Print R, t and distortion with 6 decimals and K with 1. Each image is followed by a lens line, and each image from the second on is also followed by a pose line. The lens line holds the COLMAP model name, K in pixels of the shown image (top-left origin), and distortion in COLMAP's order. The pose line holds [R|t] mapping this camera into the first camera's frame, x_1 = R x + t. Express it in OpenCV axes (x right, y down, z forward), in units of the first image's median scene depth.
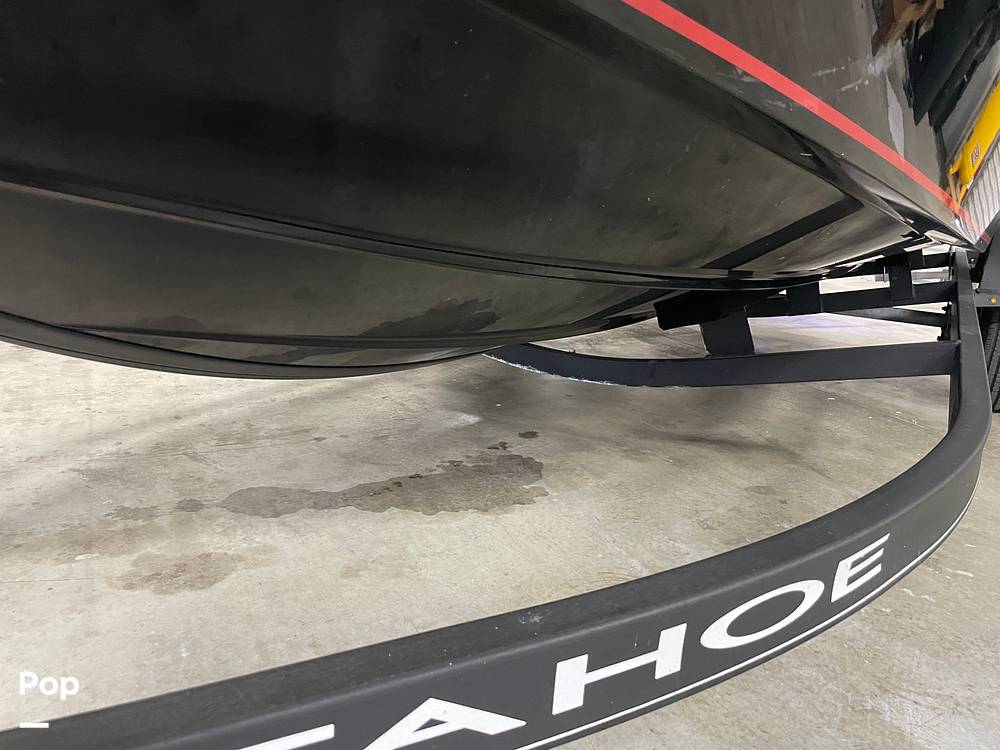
lens RADIAL K [[760.6, 0, 491.9], [0, 760.6, 378.1], [0, 0, 1]] dist [0.069610, -0.100605]
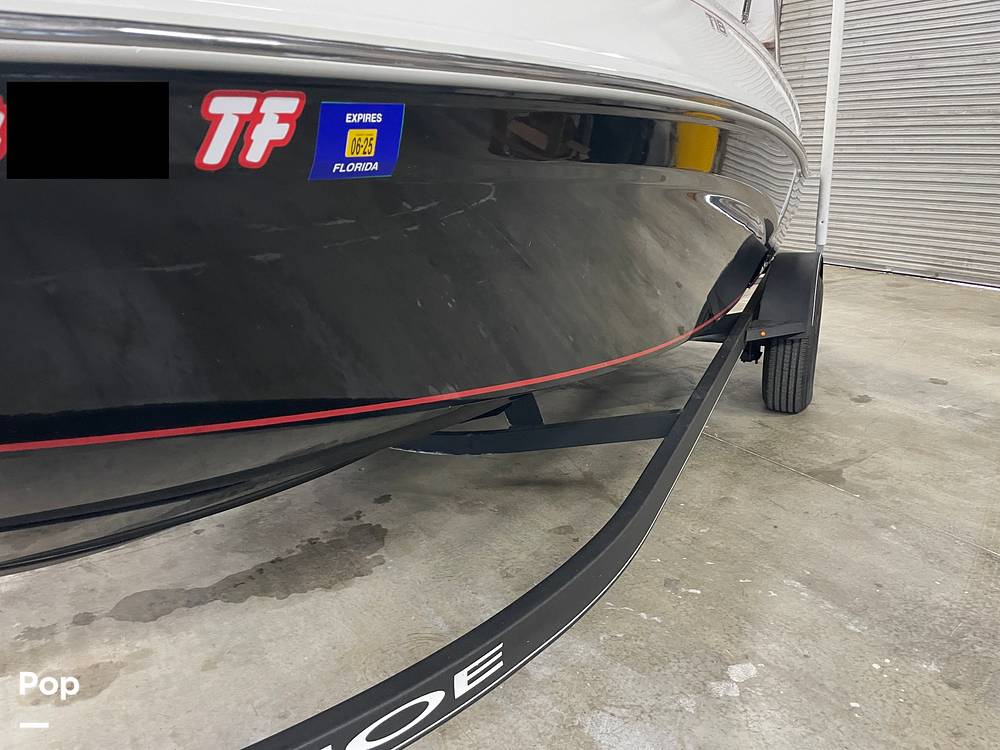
lens RADIAL K [[760.6, 0, 498.2], [0, 760.6, 372.5], [0, 0, 1]] dist [0.069610, -0.100605]
pose [[0.991827, -0.110309, 0.064117, 0.244335], [0.107745, 0.993284, 0.042165, -0.217002], [-0.068338, -0.034913, 0.997051, -0.284669]]
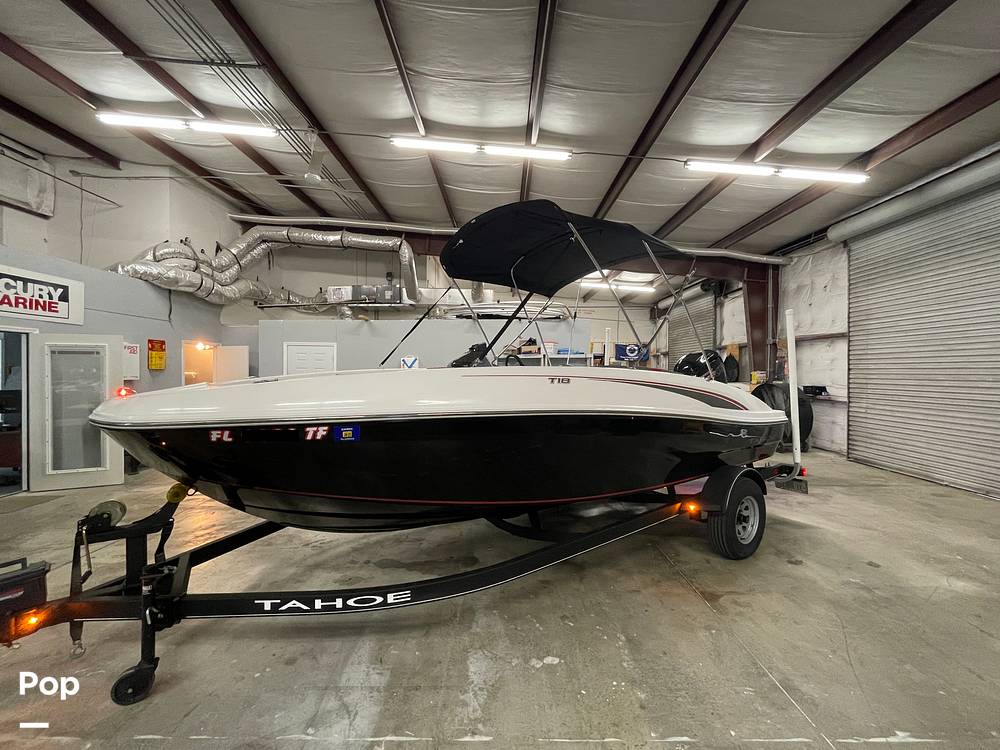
lens RADIAL K [[405.5, 0, 502.7], [0, 405.5, 369.2], [0, 0, 1]] dist [-0.007866, 0.000060]
pose [[0.895975, -0.078458, -0.437119, 1.152816], [-0.044780, 0.963294, -0.264688, -0.246912], [0.441841, 0.256728, 0.859574, -0.636772]]
